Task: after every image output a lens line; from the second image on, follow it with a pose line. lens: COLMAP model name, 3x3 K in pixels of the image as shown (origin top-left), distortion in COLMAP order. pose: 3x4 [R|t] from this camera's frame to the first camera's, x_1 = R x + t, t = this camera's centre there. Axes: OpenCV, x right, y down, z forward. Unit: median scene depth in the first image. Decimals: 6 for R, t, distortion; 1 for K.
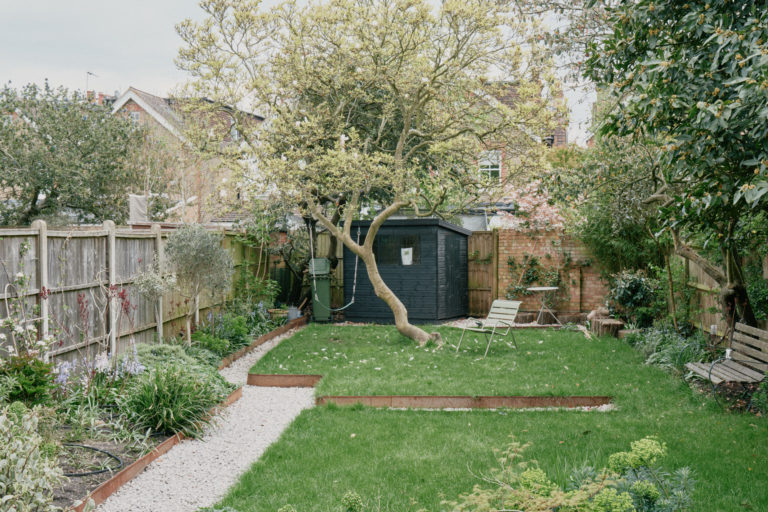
lens RADIAL K [[942.5, 0, 384.0], [0, 942.5, 256.0], [0, 0, 1]] dist [-0.005618, -0.002230]
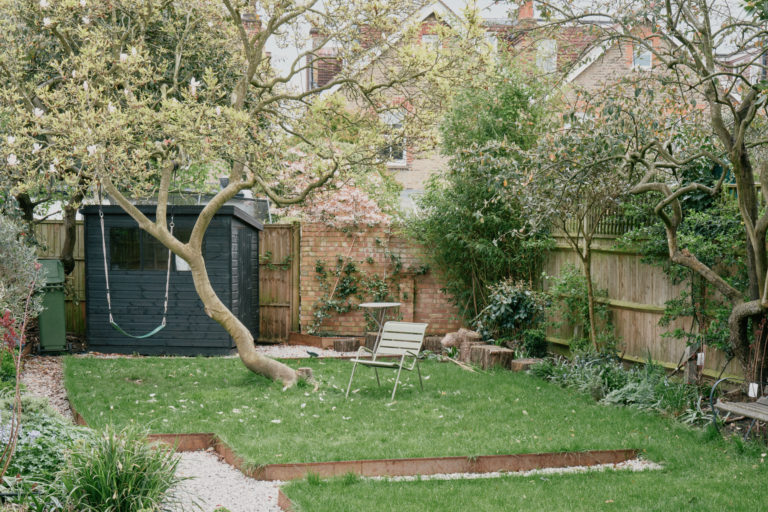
lens RADIAL K [[1274.7, 0, 384.0], [0, 1274.7, 256.0], [0, 0, 1]] dist [-0.002675, 0.009327]
pose [[0.939178, 0.013734, 0.343156, -0.443664], [-0.013425, 0.999905, -0.003277, -0.000466], [-0.343168, -0.001529, 0.939273, 0.157824]]
